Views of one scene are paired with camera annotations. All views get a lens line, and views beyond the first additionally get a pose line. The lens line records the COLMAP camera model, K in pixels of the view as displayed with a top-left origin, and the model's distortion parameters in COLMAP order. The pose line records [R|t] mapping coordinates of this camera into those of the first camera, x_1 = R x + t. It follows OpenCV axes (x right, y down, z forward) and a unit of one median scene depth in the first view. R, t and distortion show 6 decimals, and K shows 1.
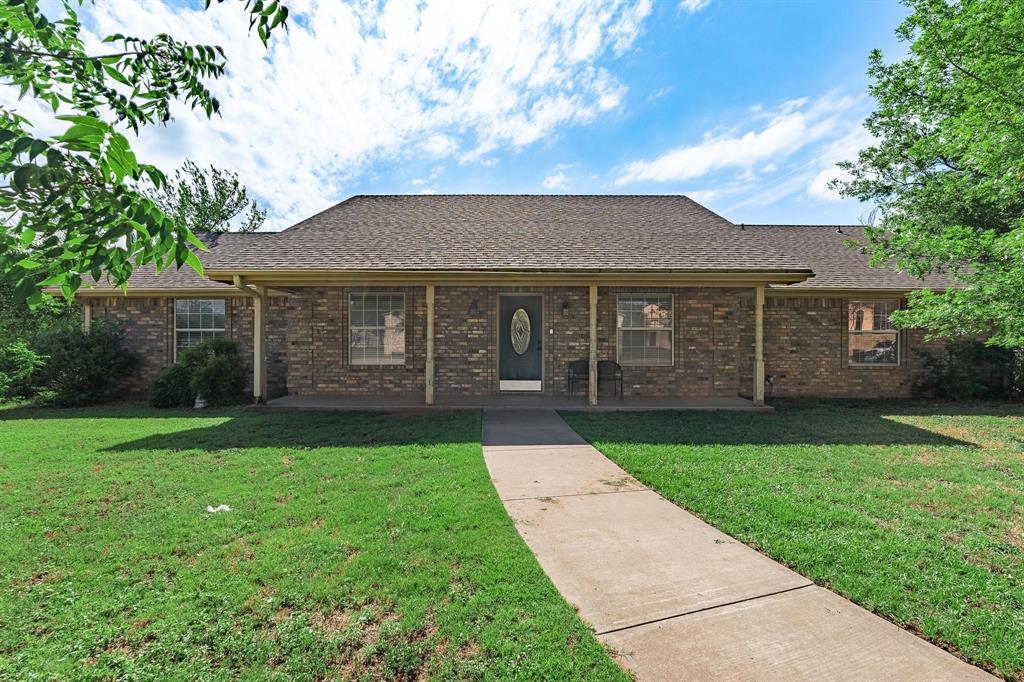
lens RADIAL K [[458.7, 0, 513.0], [0, 458.7, 340.2], [0, 0, 1]] dist [0.002590, -0.000087]
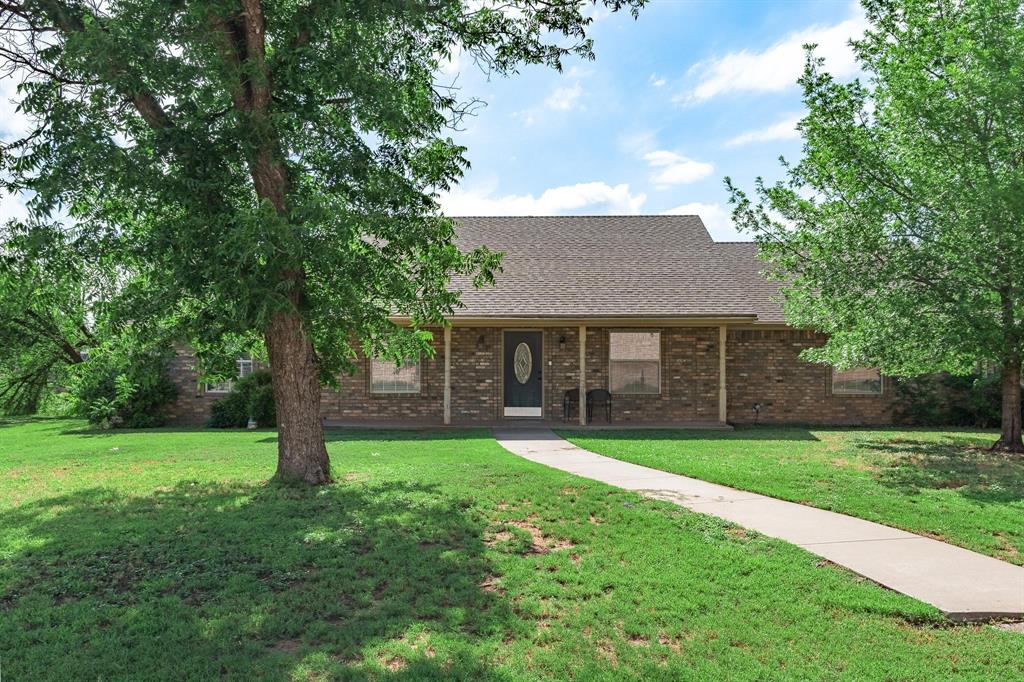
lens RADIAL K [[807.7, 0, 512.0], [0, 807.7, 341.4], [0, 0, 1]] dist [-0.039018, -0.000345]
pose [[0.999929, -0.001690, -0.011755, 0.013440], [0.001389, 0.999672, -0.025568, -0.021874], [0.011794, 0.025550, 0.999604, -0.967802]]
